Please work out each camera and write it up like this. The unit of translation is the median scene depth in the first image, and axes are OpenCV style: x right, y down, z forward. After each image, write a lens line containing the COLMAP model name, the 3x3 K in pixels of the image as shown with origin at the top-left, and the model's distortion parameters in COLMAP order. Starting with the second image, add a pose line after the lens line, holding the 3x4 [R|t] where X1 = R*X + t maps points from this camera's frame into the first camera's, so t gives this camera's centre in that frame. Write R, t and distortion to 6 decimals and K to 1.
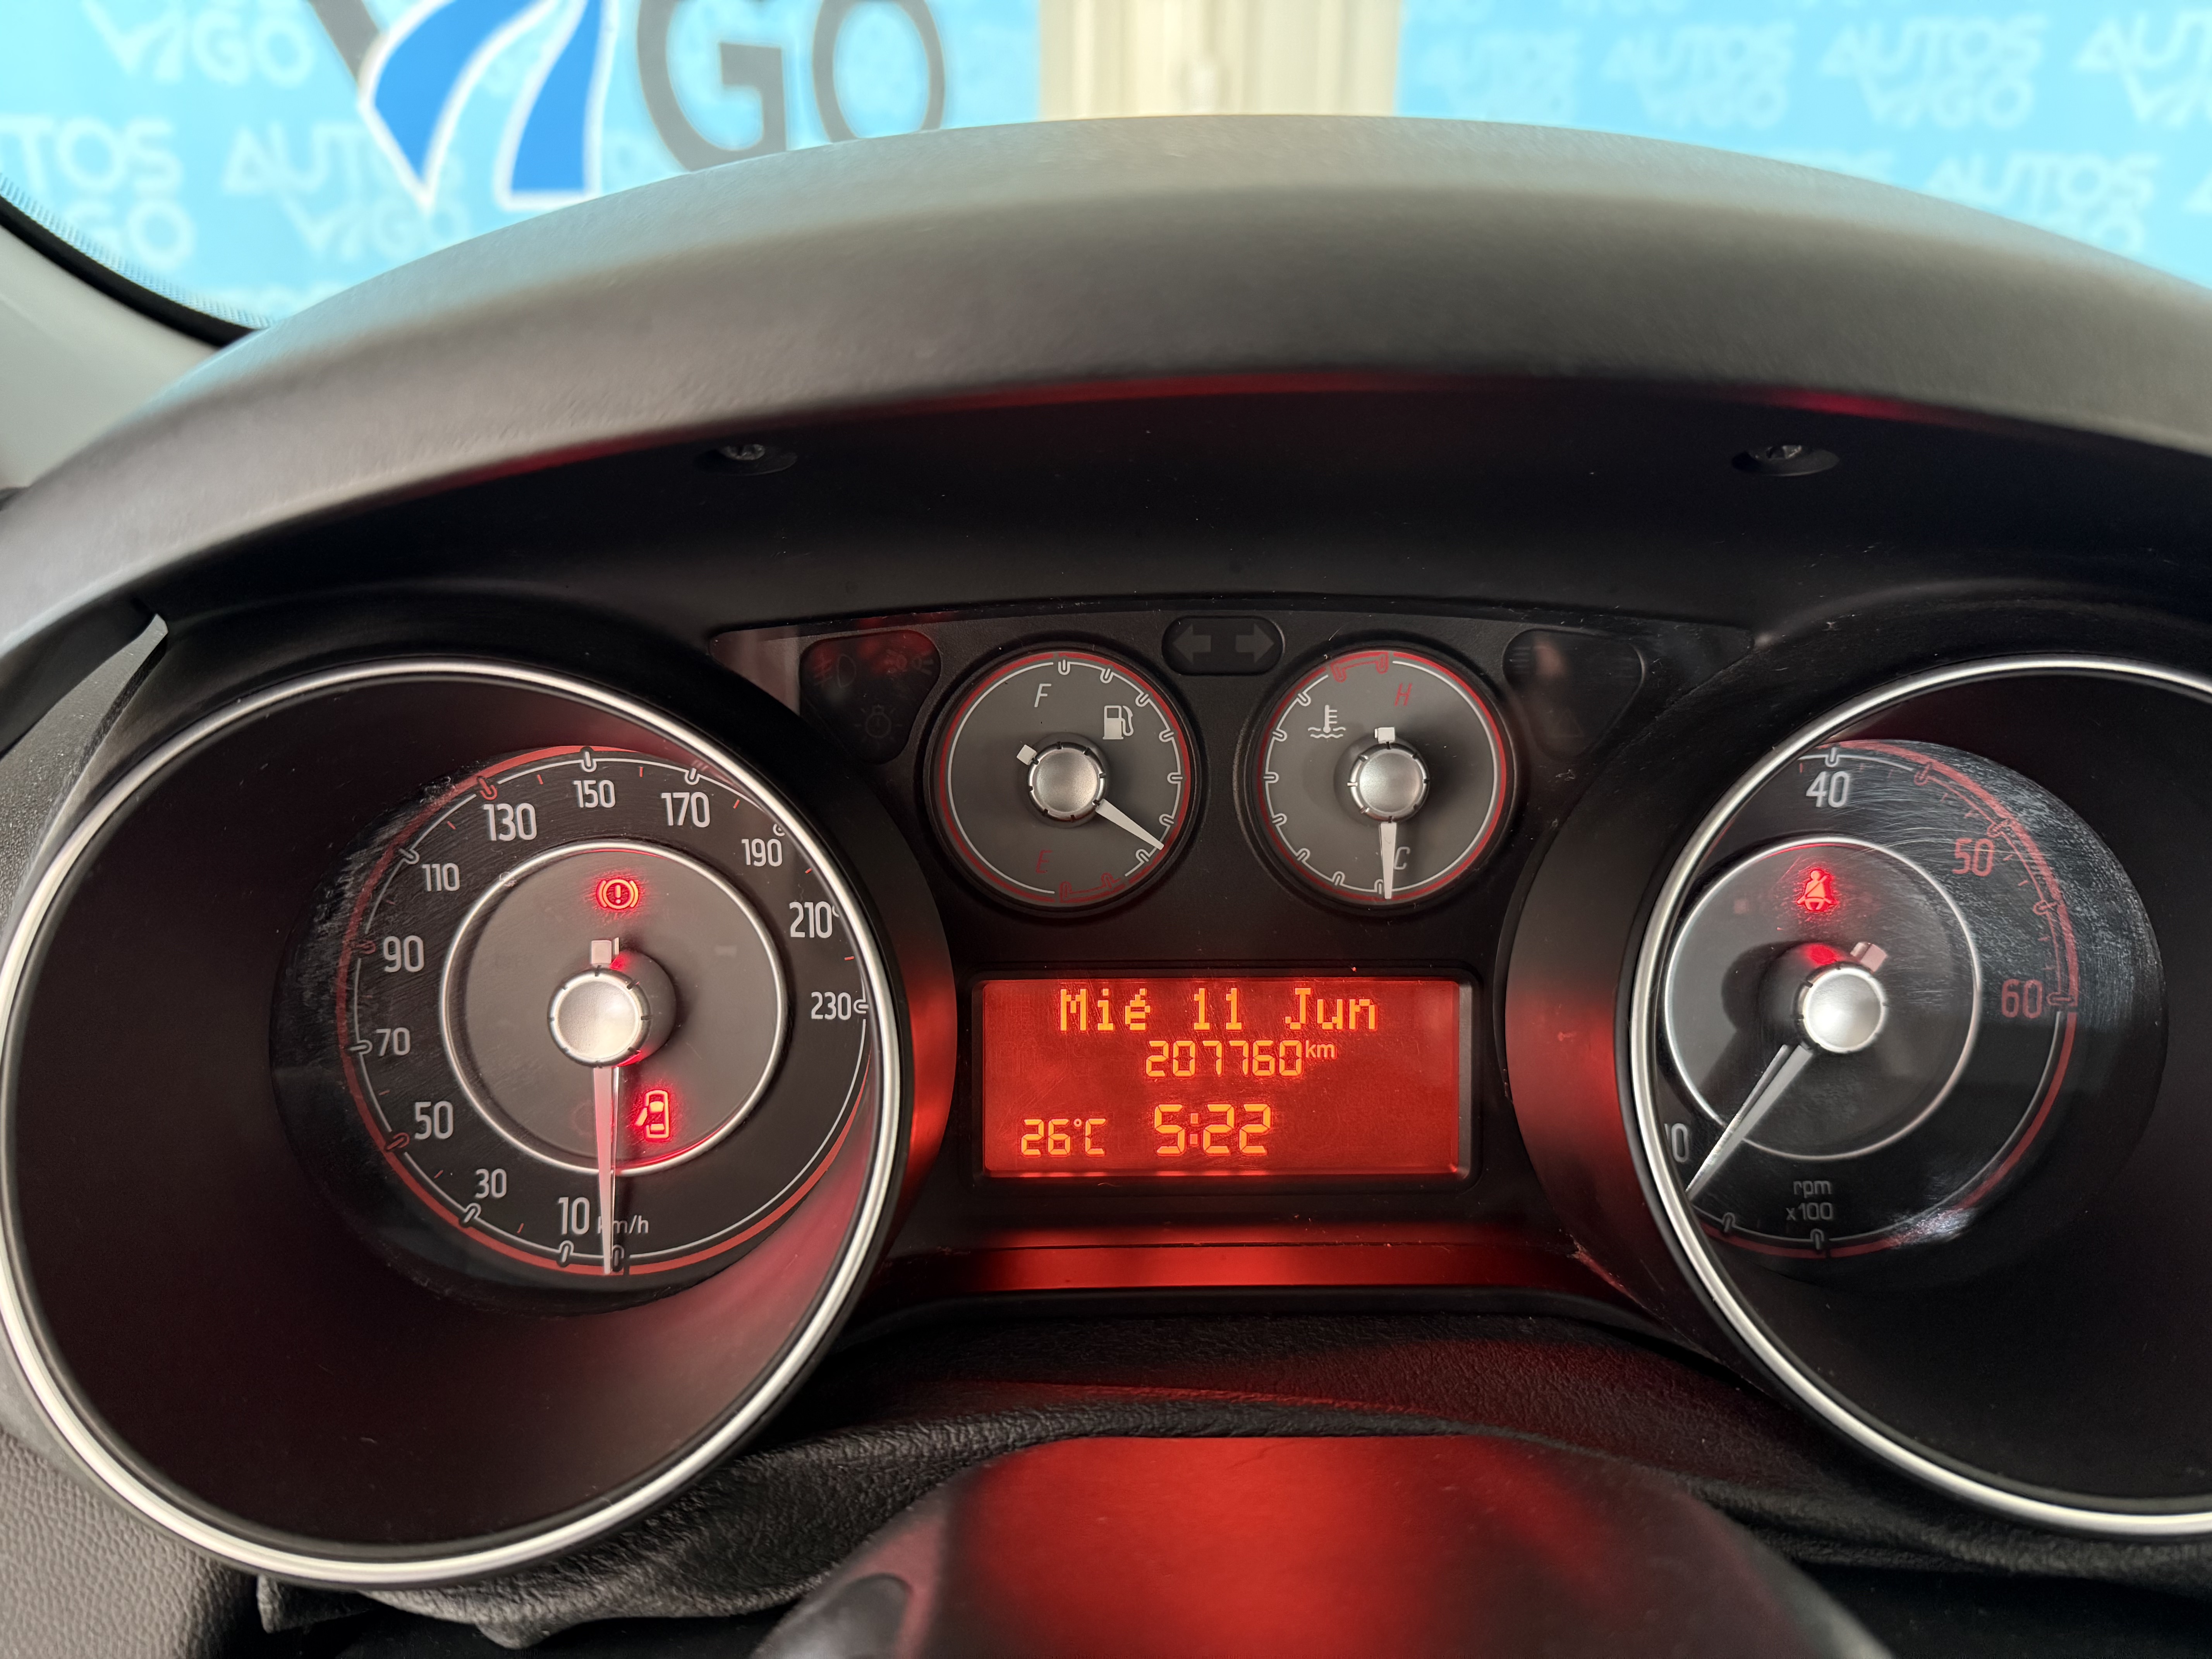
lens RADIAL K [[1584.4, 0, 1128.7], [0, 1584.4, 827.1], [0, 0, 1]] dist [0.000284, -0.049641]
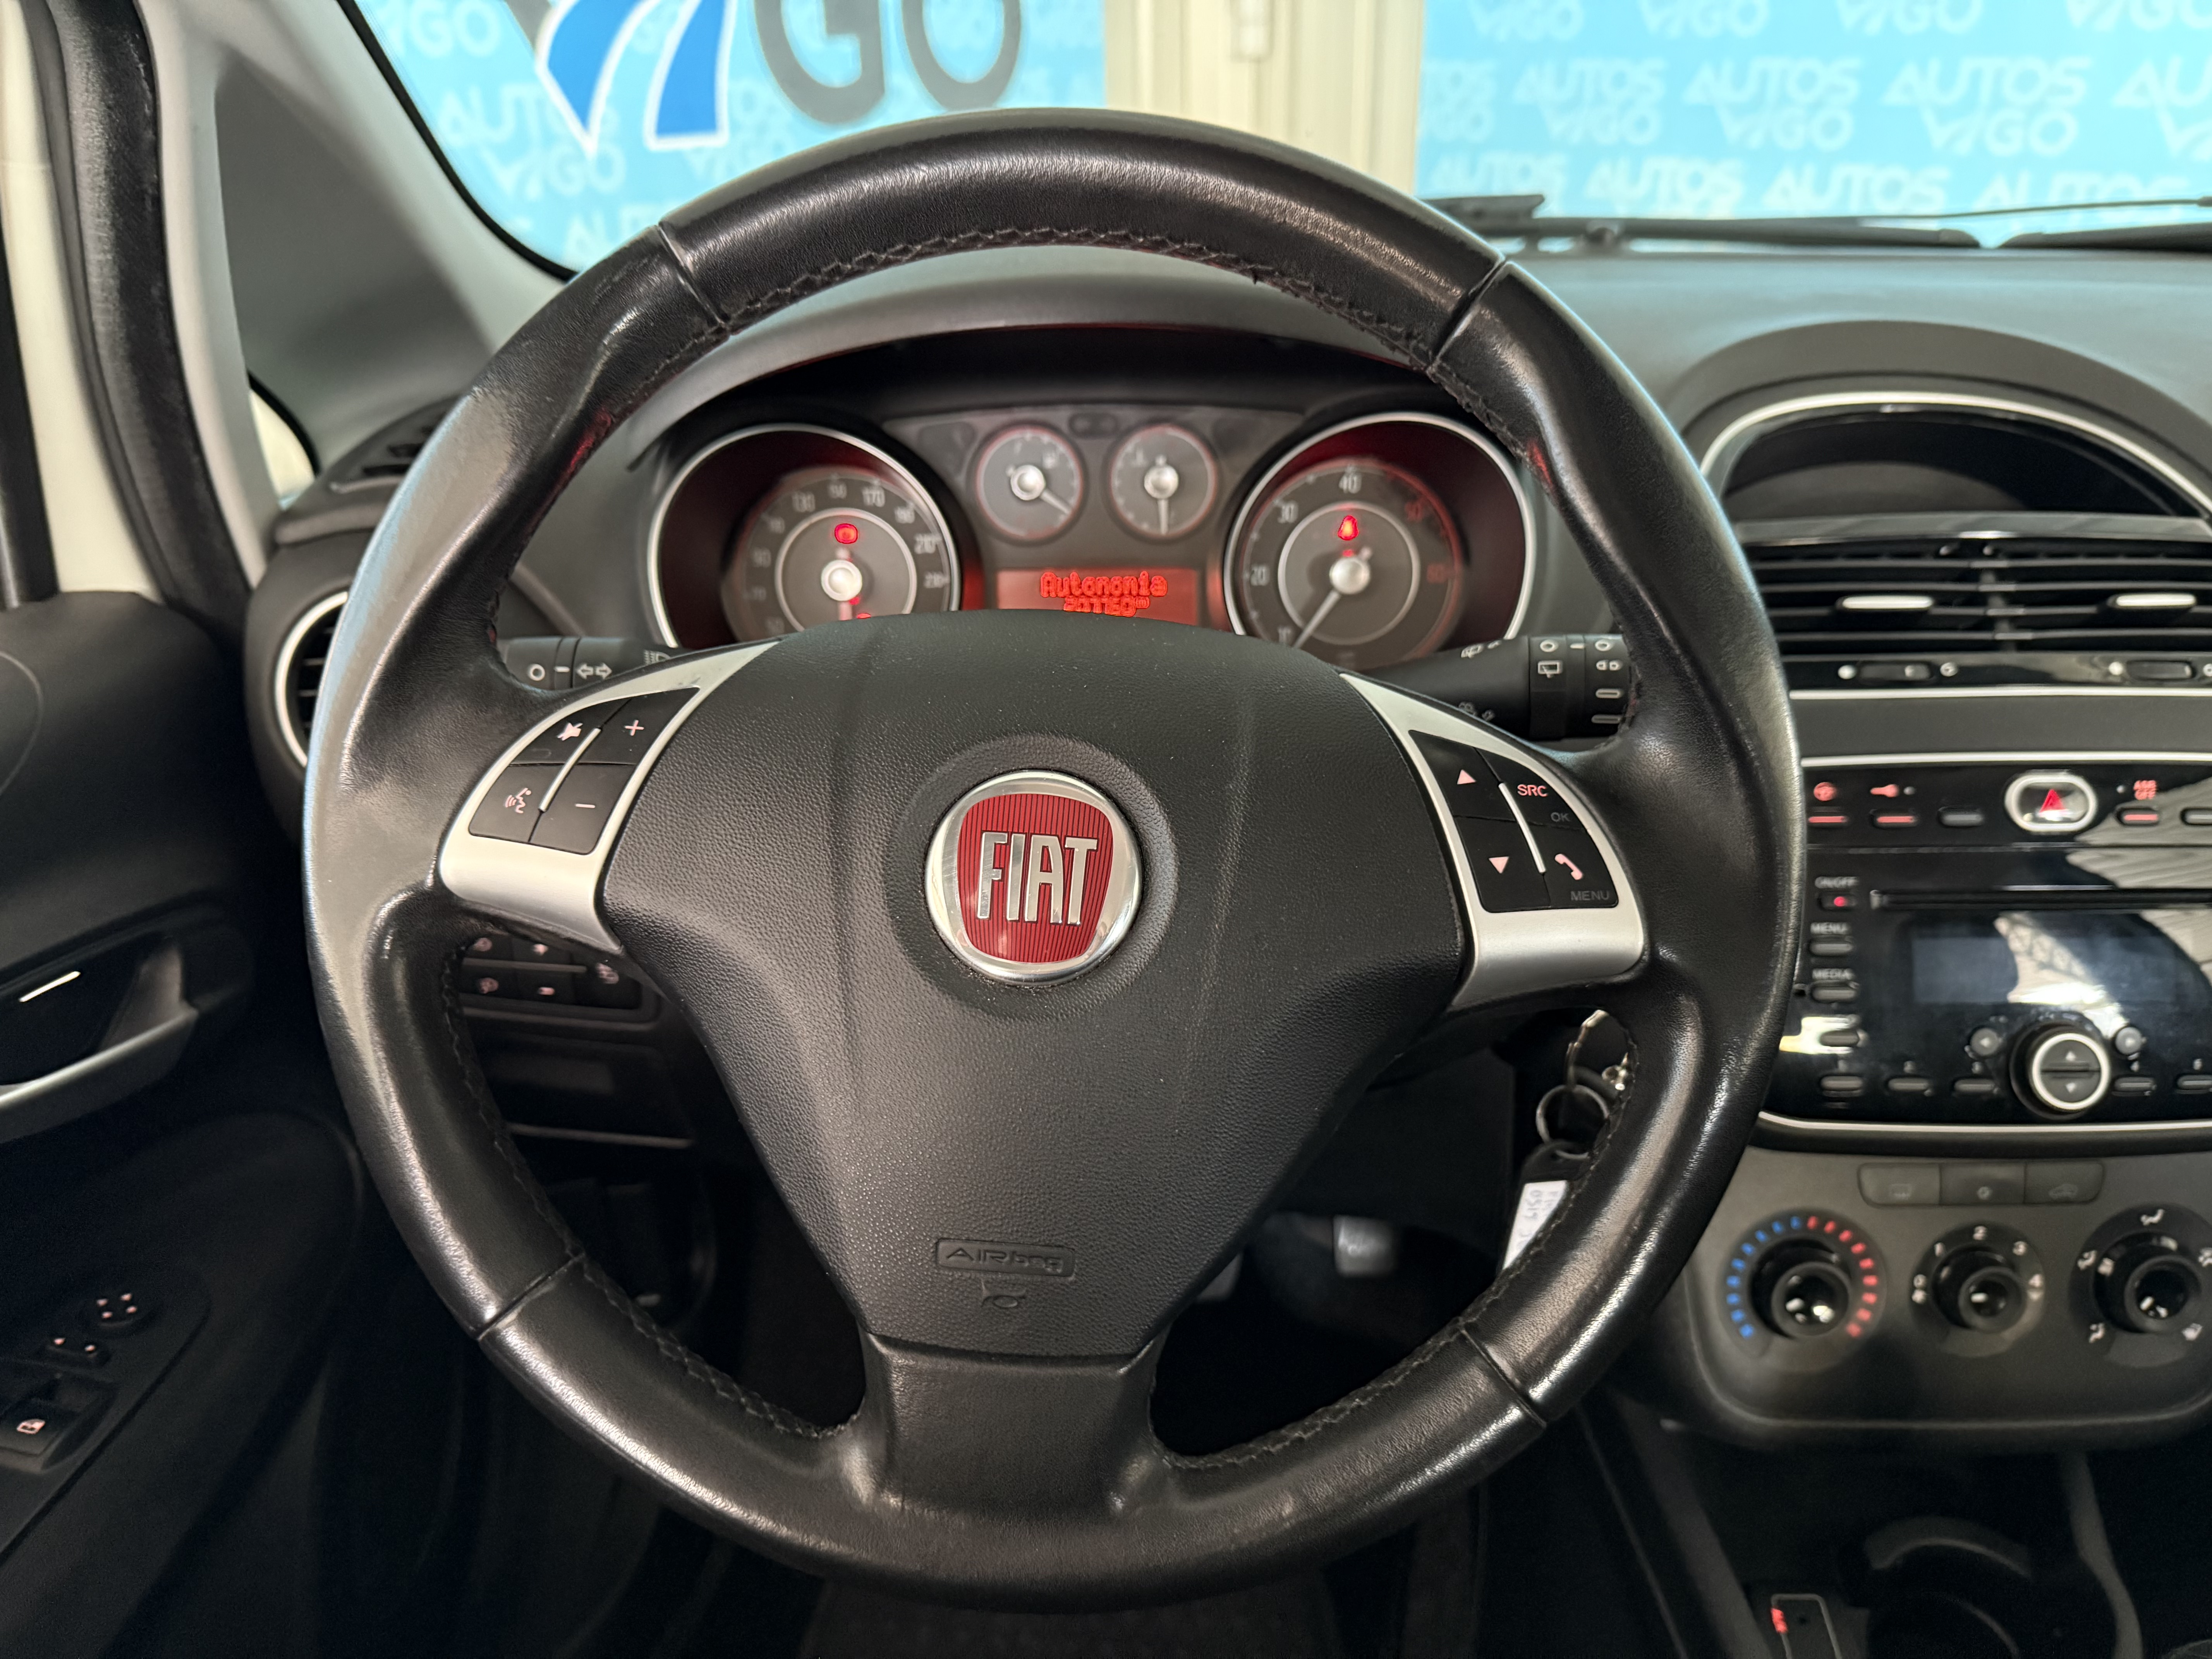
lens RADIAL K [[1532.3, 0, 1145.3], [0, 1532.3, 831.4], [0, 0, 1]] dist [0.085515, -0.142855]
pose [[0.998788, -0.004583, -0.049001, 0.139931], [0.007922, 0.997643, 0.068155, 0.191703], [0.048573, -0.068461, 0.996471, -0.769877]]
